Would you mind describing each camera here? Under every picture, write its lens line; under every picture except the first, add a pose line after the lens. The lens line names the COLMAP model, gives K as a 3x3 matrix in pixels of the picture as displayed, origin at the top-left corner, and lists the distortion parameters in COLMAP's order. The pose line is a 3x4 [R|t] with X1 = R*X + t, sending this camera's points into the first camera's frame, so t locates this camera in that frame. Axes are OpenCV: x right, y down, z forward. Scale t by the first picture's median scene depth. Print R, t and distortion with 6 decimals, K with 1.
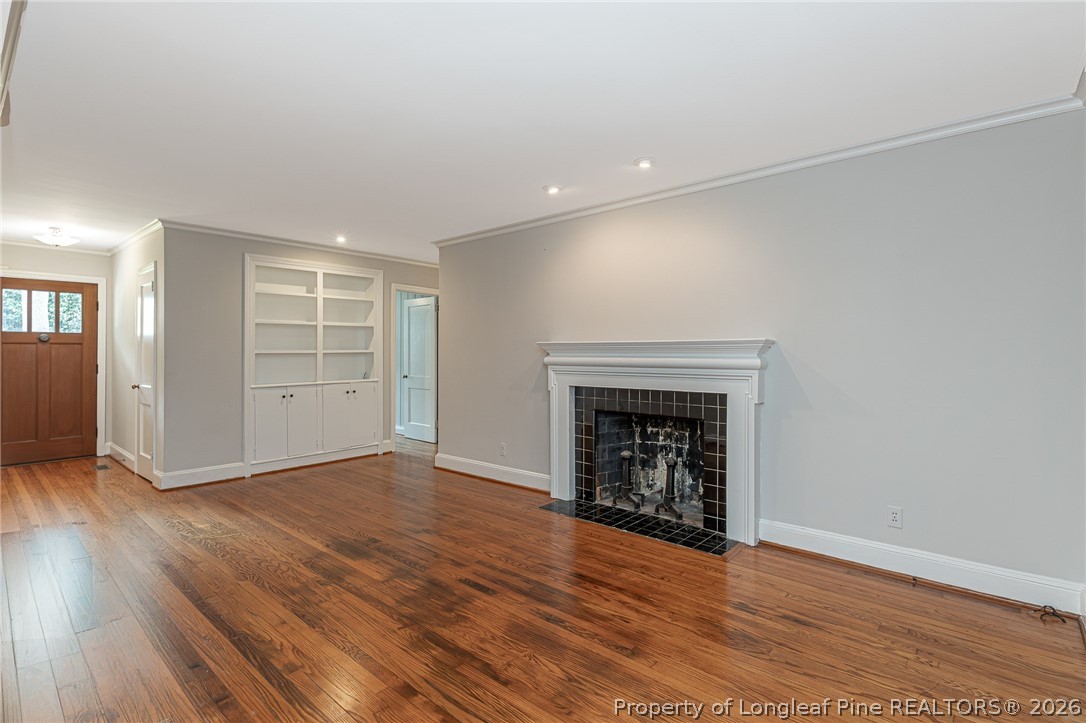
lens RADIAL K [[518.5, 0, 540.5], [0, 518.5, 355.8], [0, 0, 1]] dist [0.002233, 0.000639]
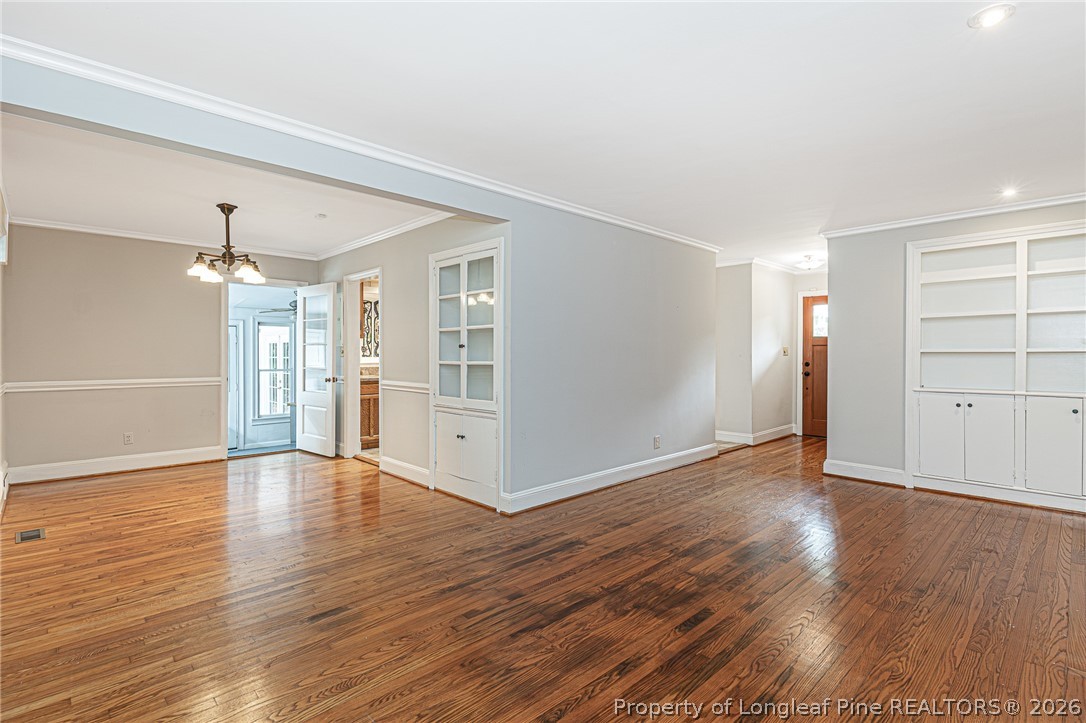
lens RADIAL K [[518.5, 0, 540.5], [0, 518.5, 355.8], [0, 0, 1]] dist [0.002233, 0.000639]
pose [[-0.083172, 0.004550, -0.996525, 0.414552], [-0.012149, 0.999911, 0.005579, 0.004749], [0.996461, 0.012571, -0.083109, 0.449914]]
